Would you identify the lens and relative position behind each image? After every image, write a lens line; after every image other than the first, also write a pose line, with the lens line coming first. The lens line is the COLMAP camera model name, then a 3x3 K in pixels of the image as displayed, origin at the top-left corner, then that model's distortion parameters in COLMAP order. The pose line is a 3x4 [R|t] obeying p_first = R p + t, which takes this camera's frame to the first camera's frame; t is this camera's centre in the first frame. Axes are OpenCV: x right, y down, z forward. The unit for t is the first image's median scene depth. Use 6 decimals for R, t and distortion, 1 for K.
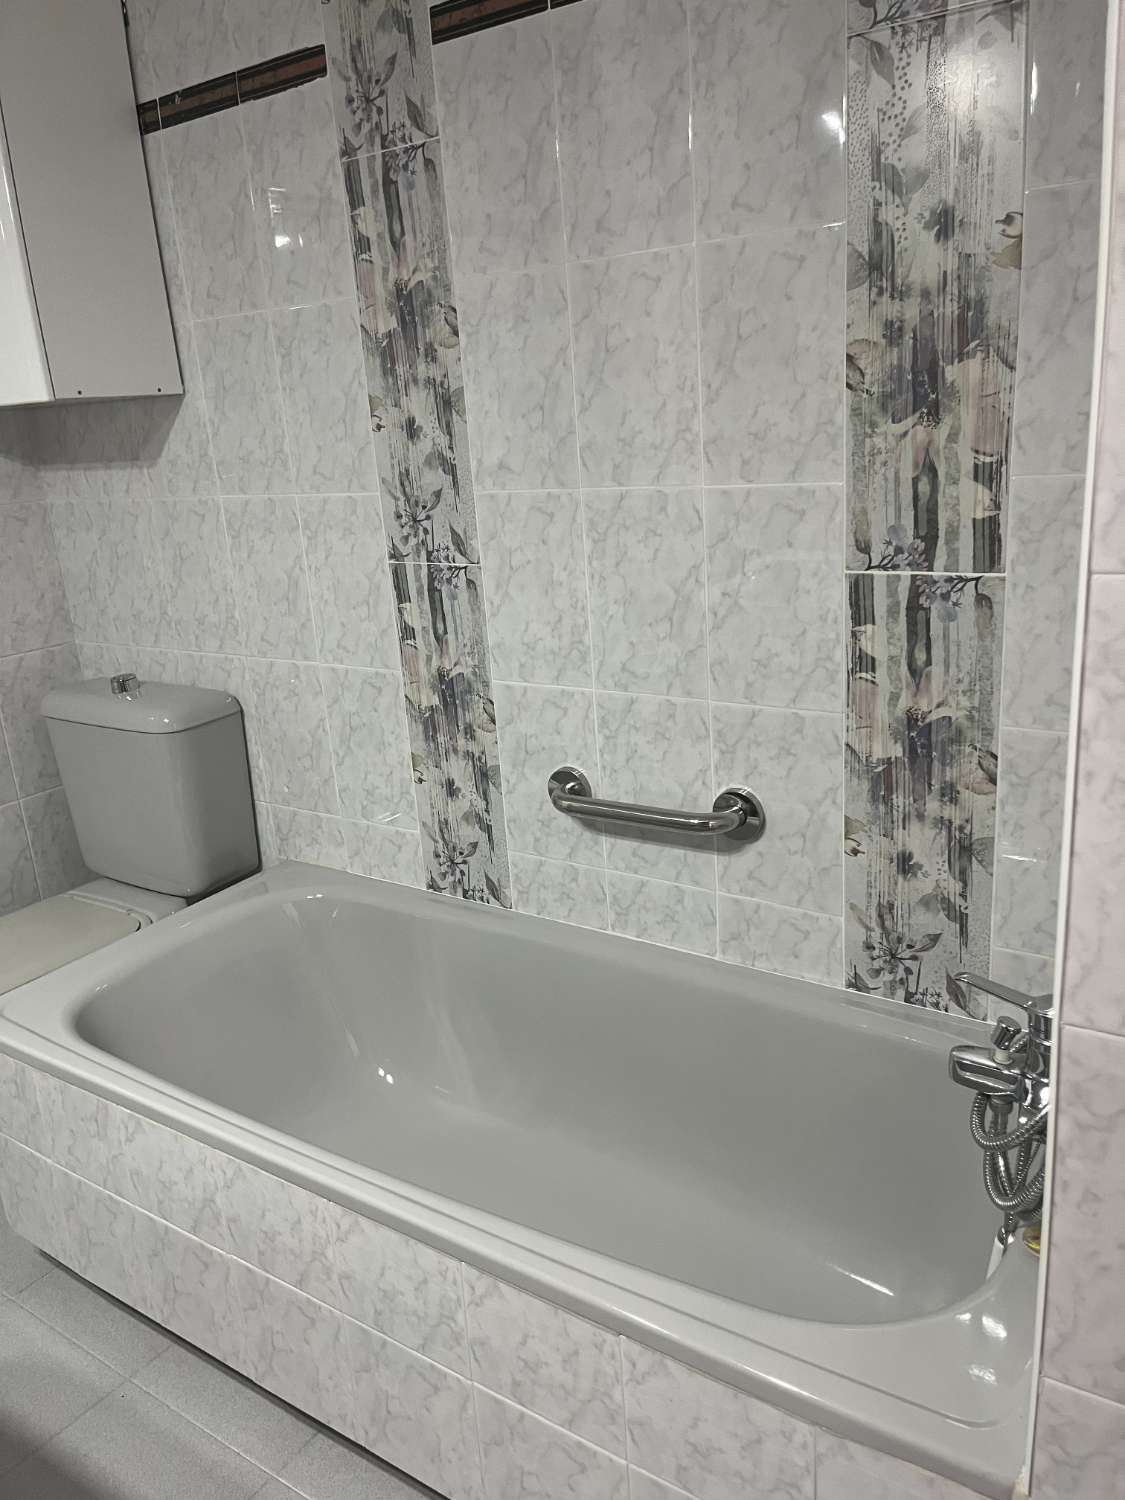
lens RADIAL K [[1148.9, 0, 559.9], [0, 1148.9, 756.2], [0, 0, 1]] dist [0.080312, -0.103032]
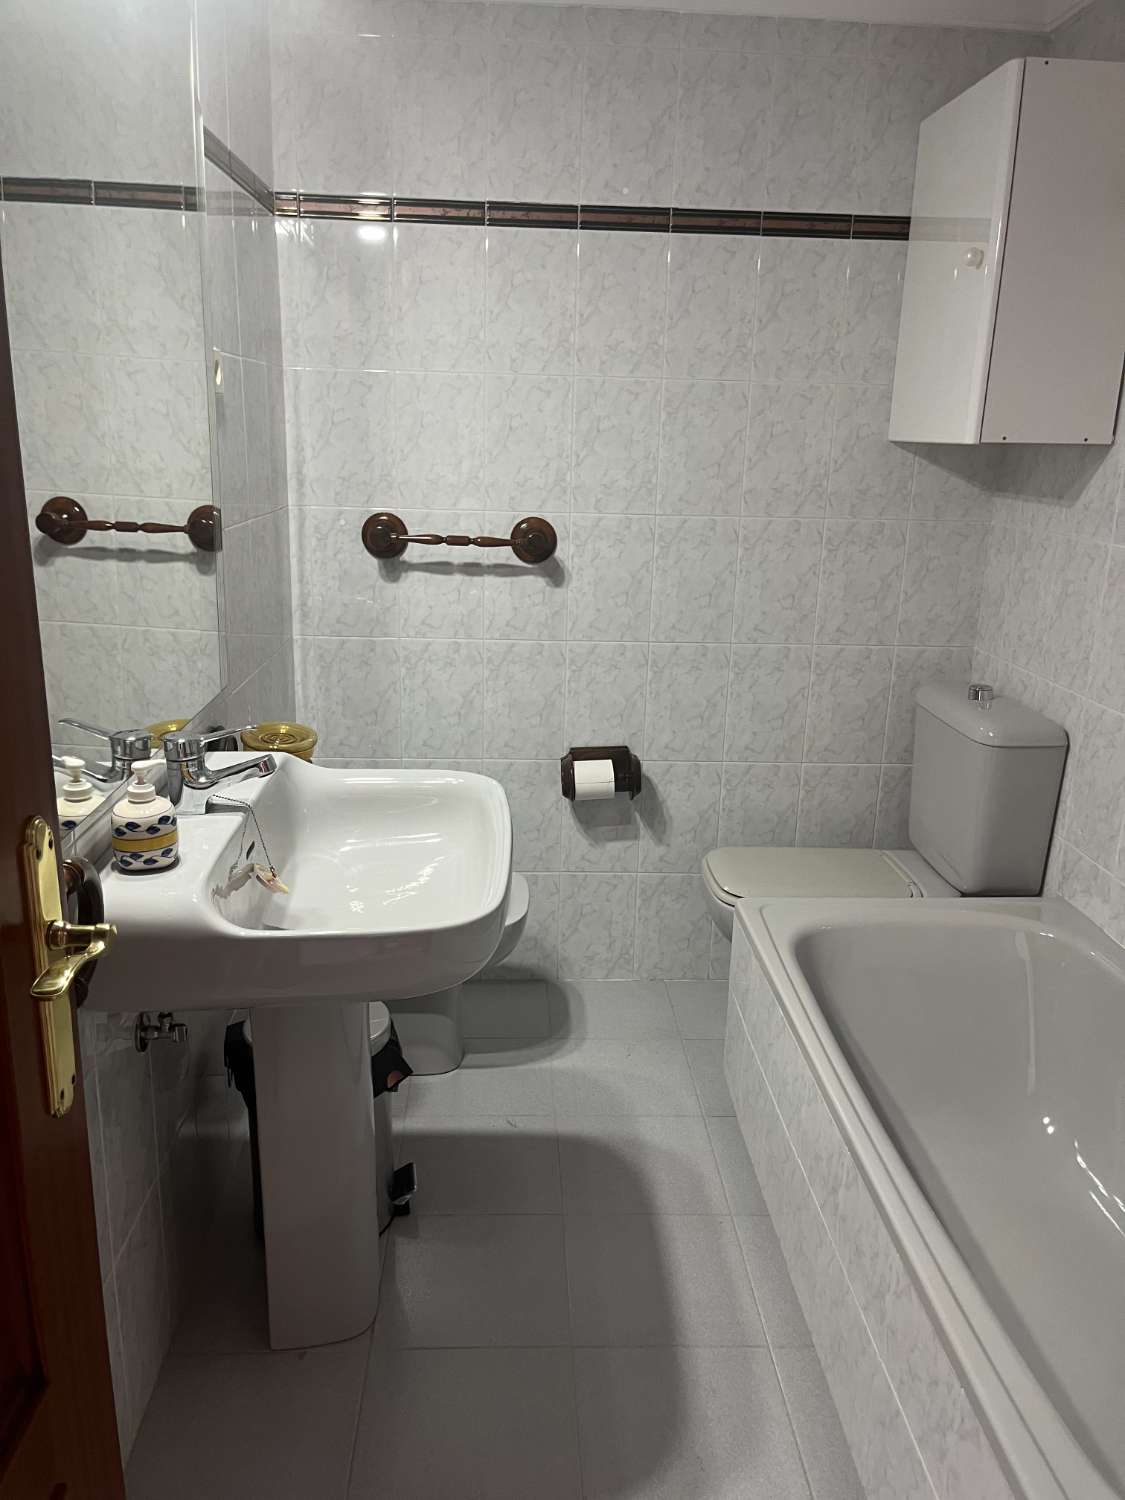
lens RADIAL K [[1148.9, 0, 559.9], [0, 1148.9, 756.2], [0, 0, 1]] dist [0.080312, -0.103032]
pose [[0.601539, 0.299802, -0.740452, 0.226407], [-0.292270, 0.945237, 0.145279, -0.049727], [0.743457, 0.129021, 0.656220, -0.024515]]
